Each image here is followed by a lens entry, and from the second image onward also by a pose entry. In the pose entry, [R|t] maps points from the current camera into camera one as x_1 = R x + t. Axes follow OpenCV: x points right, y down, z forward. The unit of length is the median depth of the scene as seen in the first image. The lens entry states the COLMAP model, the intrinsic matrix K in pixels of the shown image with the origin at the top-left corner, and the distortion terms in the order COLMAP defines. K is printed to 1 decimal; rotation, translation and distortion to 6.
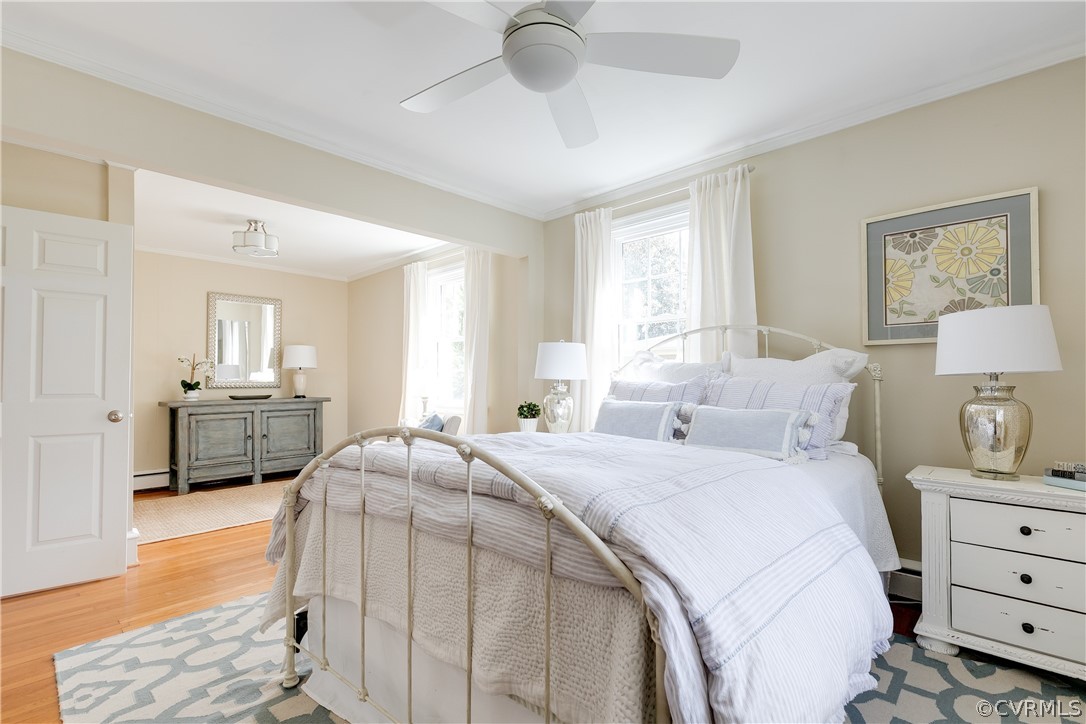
lens RADIAL K [[495.3, 0, 533.5], [0, 495.3, 376.2], [0, 0, 1]] dist [0.002305, -0.001678]
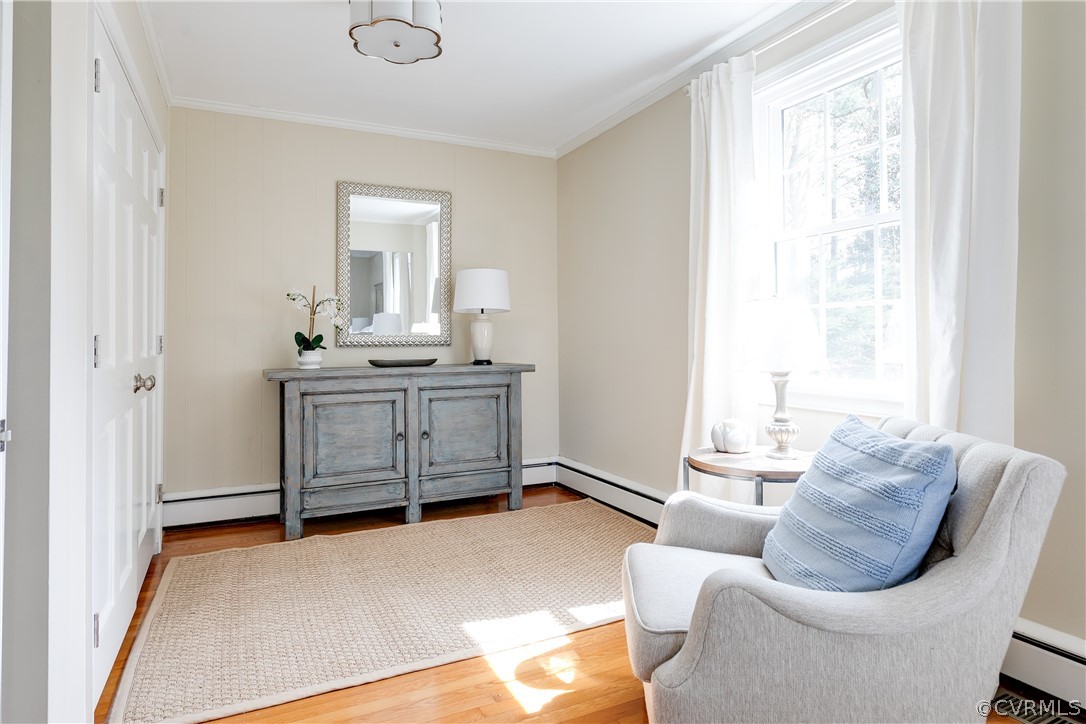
lens RADIAL K [[625.2, 0, 542.3], [0, 625.2, 351.2], [0, 0, 1]] dist [0.009387, 0.000692]
pose [[0.946648, 0.006936, -0.322194, -0.200626], [0.003655, 0.999473, 0.032255, 0.007457], [0.322248, -0.031712, 0.946124, 0.395535]]
